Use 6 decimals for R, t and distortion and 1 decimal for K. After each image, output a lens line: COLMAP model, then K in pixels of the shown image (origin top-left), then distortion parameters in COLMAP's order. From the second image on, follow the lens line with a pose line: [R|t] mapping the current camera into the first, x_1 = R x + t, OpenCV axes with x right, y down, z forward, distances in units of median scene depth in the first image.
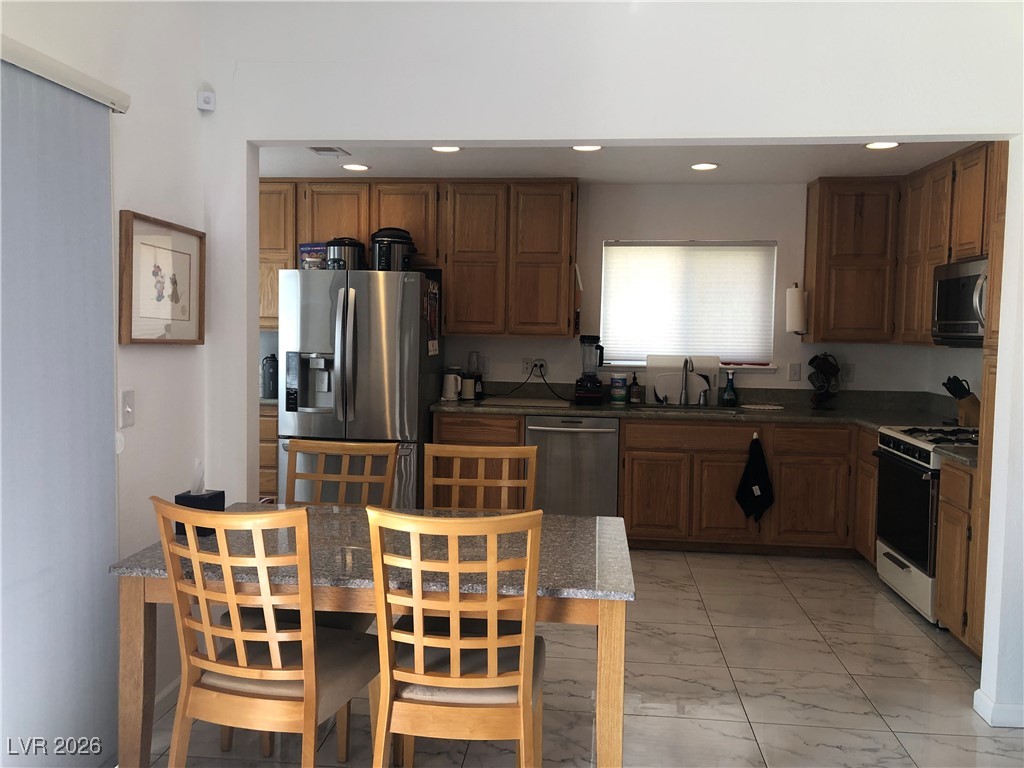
lens RADIAL K [[830.5, 0, 508.5], [0, 830.5, 378.9], [0, 0, 1]] dist [0.025799, -0.035419]
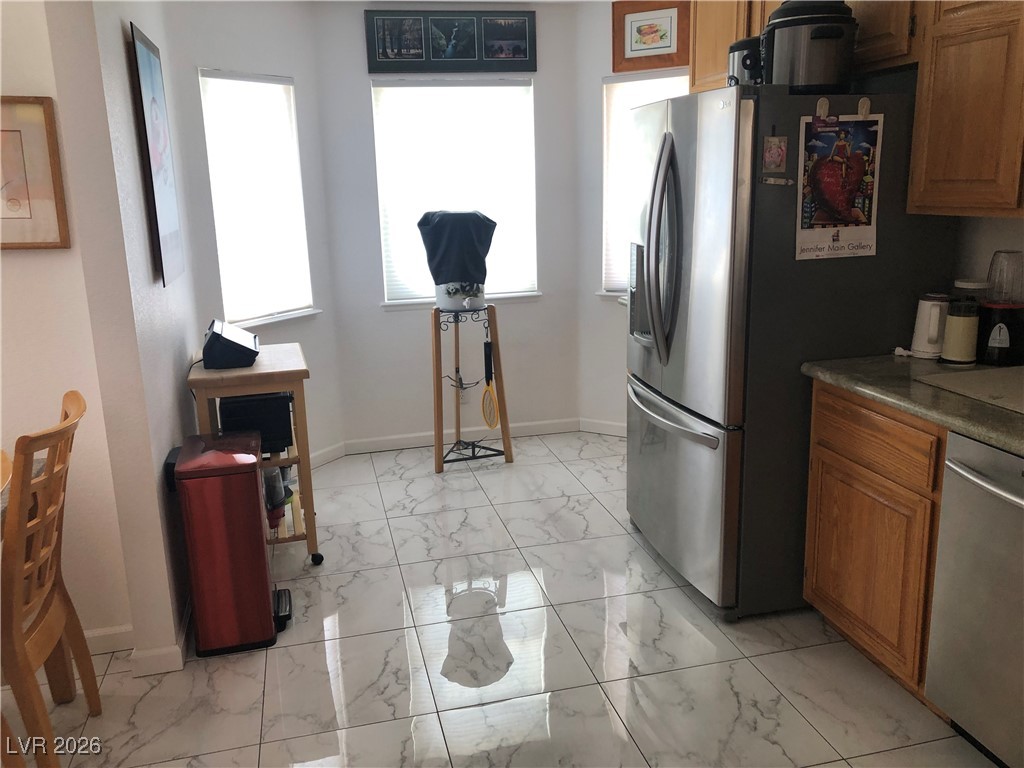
lens RADIAL K [[830.5, 0, 517.4], [0, 830.5, 364.1], [0, 0, 1]] dist [0.025799, -0.035419]
pose [[0.354305, 0.174107, -0.918779, 0.298353], [-0.024158, 0.983891, 0.177129, -0.049488], [0.934818, -0.040562, 0.352803, 0.669028]]
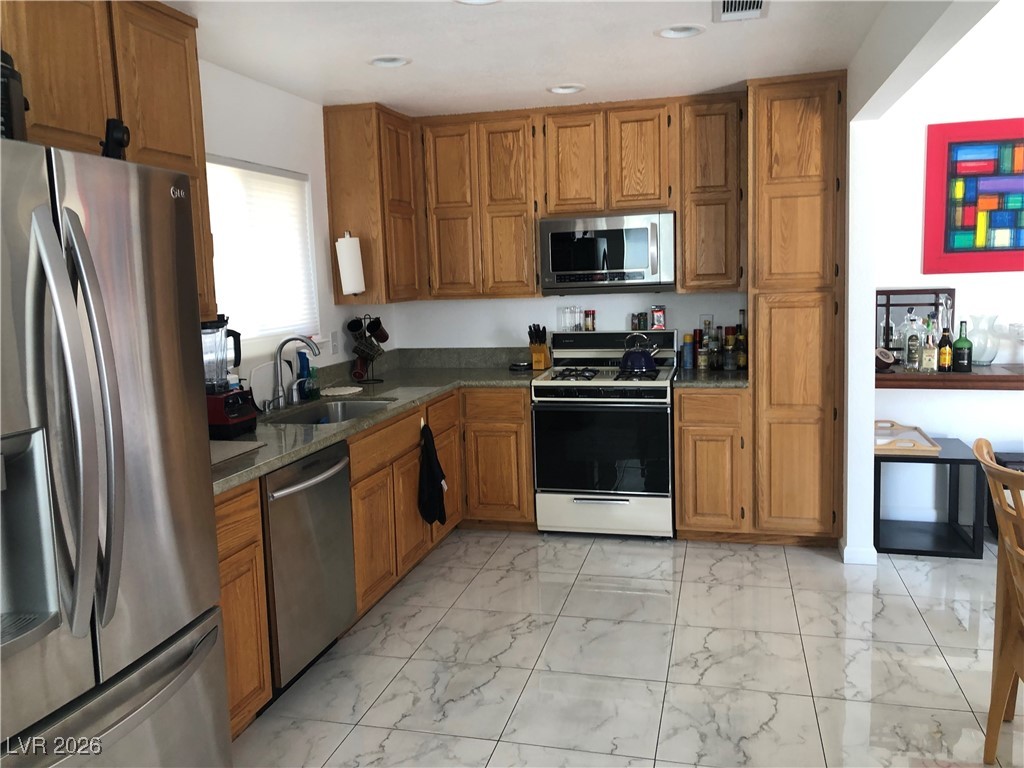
lens RADIAL K [[830.5, 0, 506.5], [0, 830.5, 367.7], [0, 0, 1]] dist [0.025799, -0.035419]
pose [[0.155510, -0.132641, 0.978889, -0.448126], [0.099671, 0.987994, 0.118041, -0.066642], [-0.982793, 0.079210, 0.166864, 0.754006]]
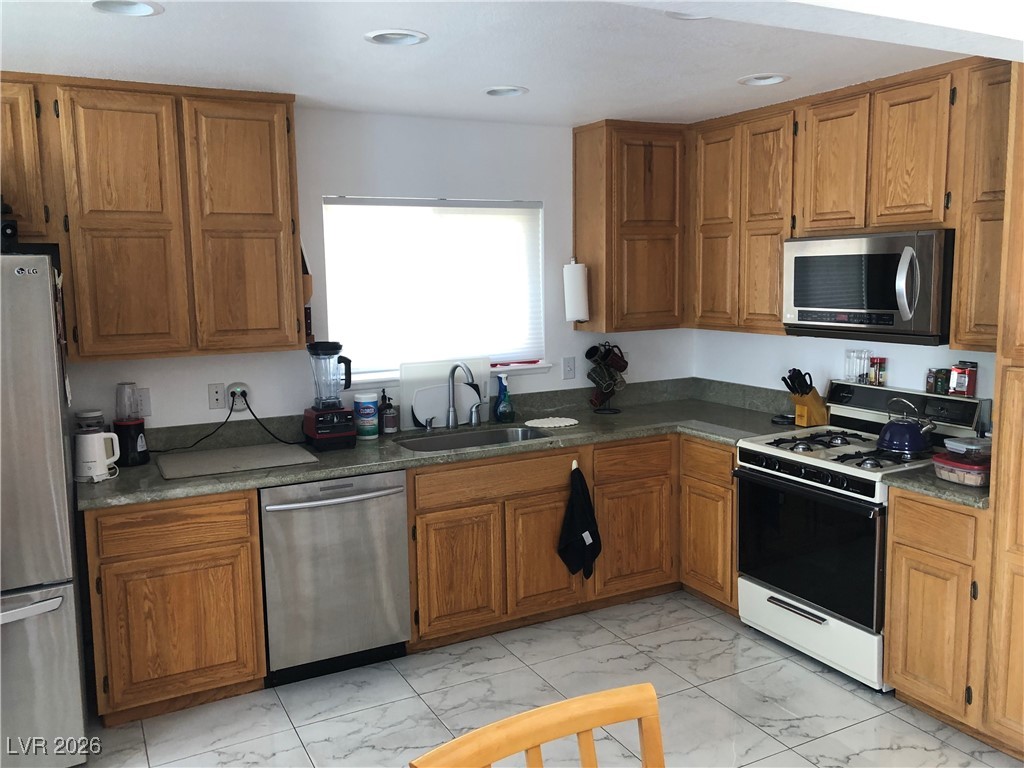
lens RADIAL K [[830.5, 0, 499.2], [0, 830.5, 373.0], [0, 0, 1]] dist [0.025799, -0.035419]
pose [[0.835129, -0.097751, 0.541298, -0.152373], [0.067458, 0.994855, 0.075582, -0.072633], [-0.545901, -0.026606, 0.837427, 0.396895]]
